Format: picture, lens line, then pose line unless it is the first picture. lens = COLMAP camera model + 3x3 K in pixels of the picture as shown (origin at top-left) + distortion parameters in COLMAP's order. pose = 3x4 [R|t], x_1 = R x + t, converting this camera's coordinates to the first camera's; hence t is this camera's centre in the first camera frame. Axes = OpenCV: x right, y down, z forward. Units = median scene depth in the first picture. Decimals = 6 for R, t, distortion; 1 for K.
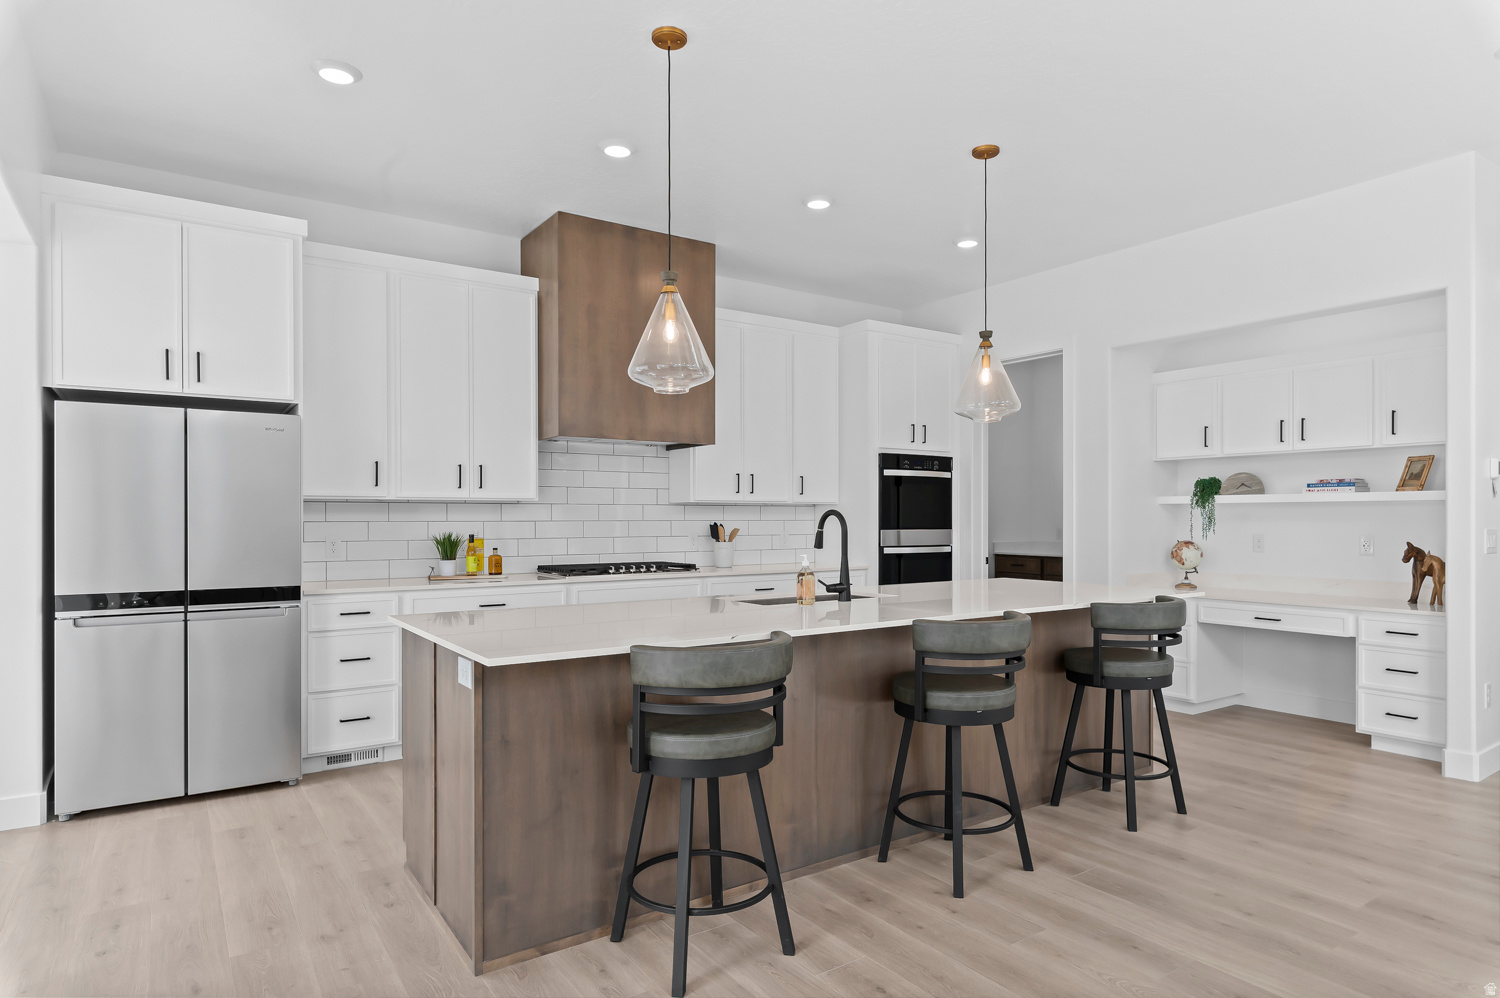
lens RADIAL K [[841.7, 0, 755.6], [0, 841.7, 512.1], [0, 0, 1]] dist [-0.005219, 0.000830]
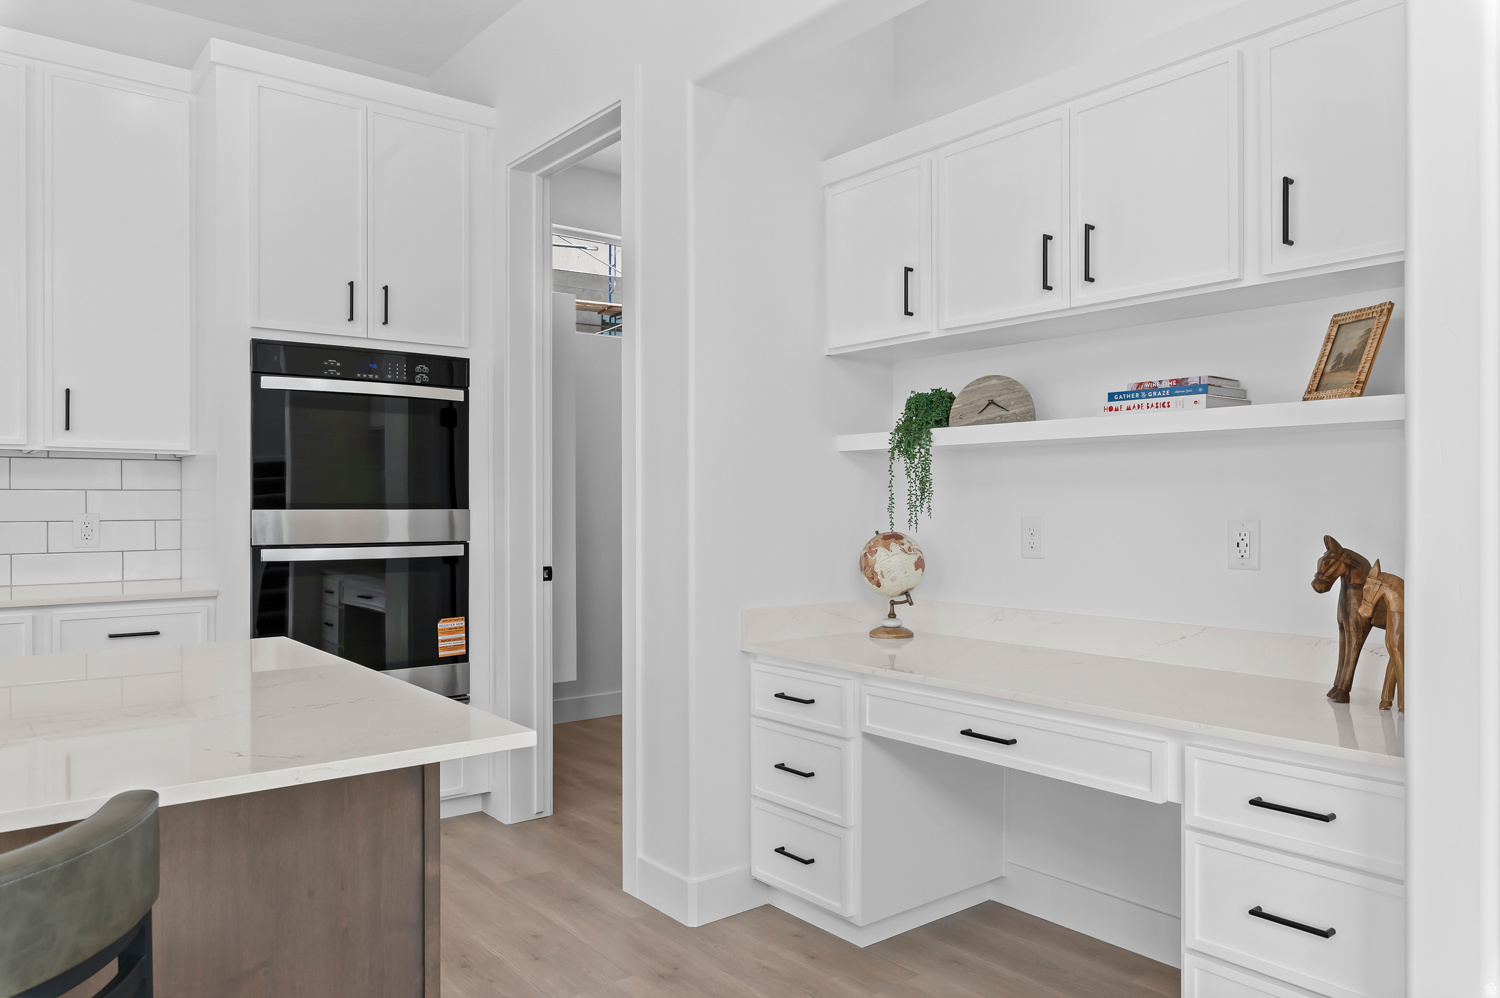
lens RADIAL K [[1025.3, 0, 750.9], [0, 1025.3, 493.9], [0, 0, 1]] dist [-0.003569, -0.009216]
pose [[0.996920, -0.000159, 0.078429, 0.461251], [0.000154, 1.000000, 0.000074, 0.015756], [-0.078429, -0.000062, 0.996920, 0.537237]]
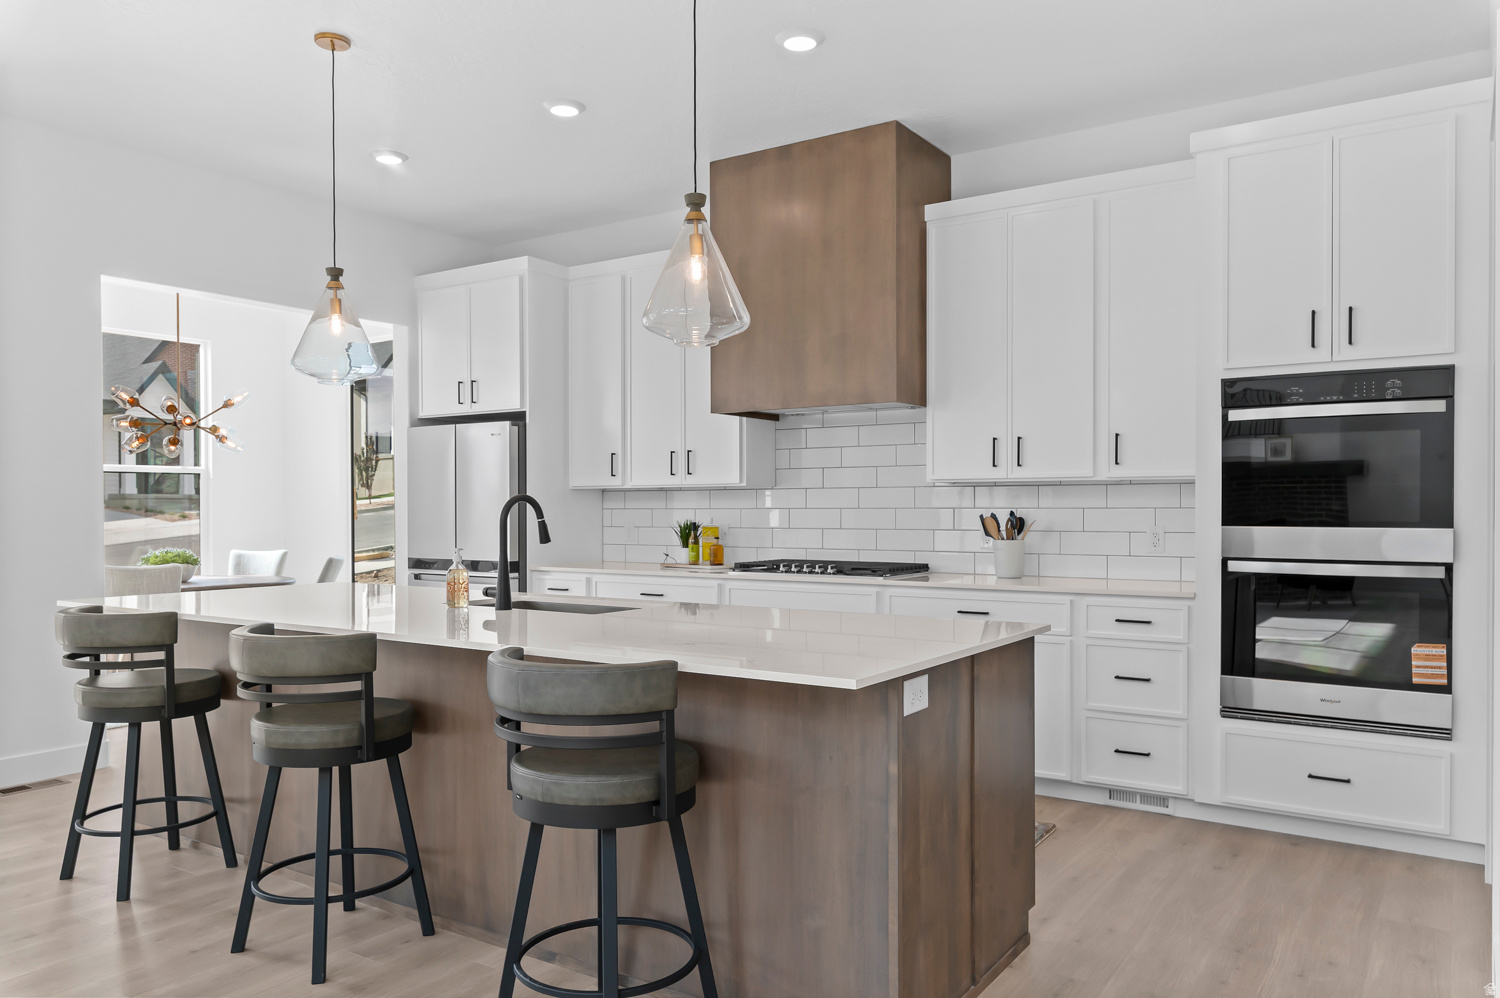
lens RADIAL K [[1025.3, 0, 759.0], [0, 1025.3, 506.6], [0, 0, 1]] dist [-0.003569, -0.009216]
pose [[0.391502, -0.000779, -0.920177, 0.772598], [0.008606, 0.999959, 0.002814, 0.005811], [0.920137, -0.009021, 0.391492, 0.603031]]
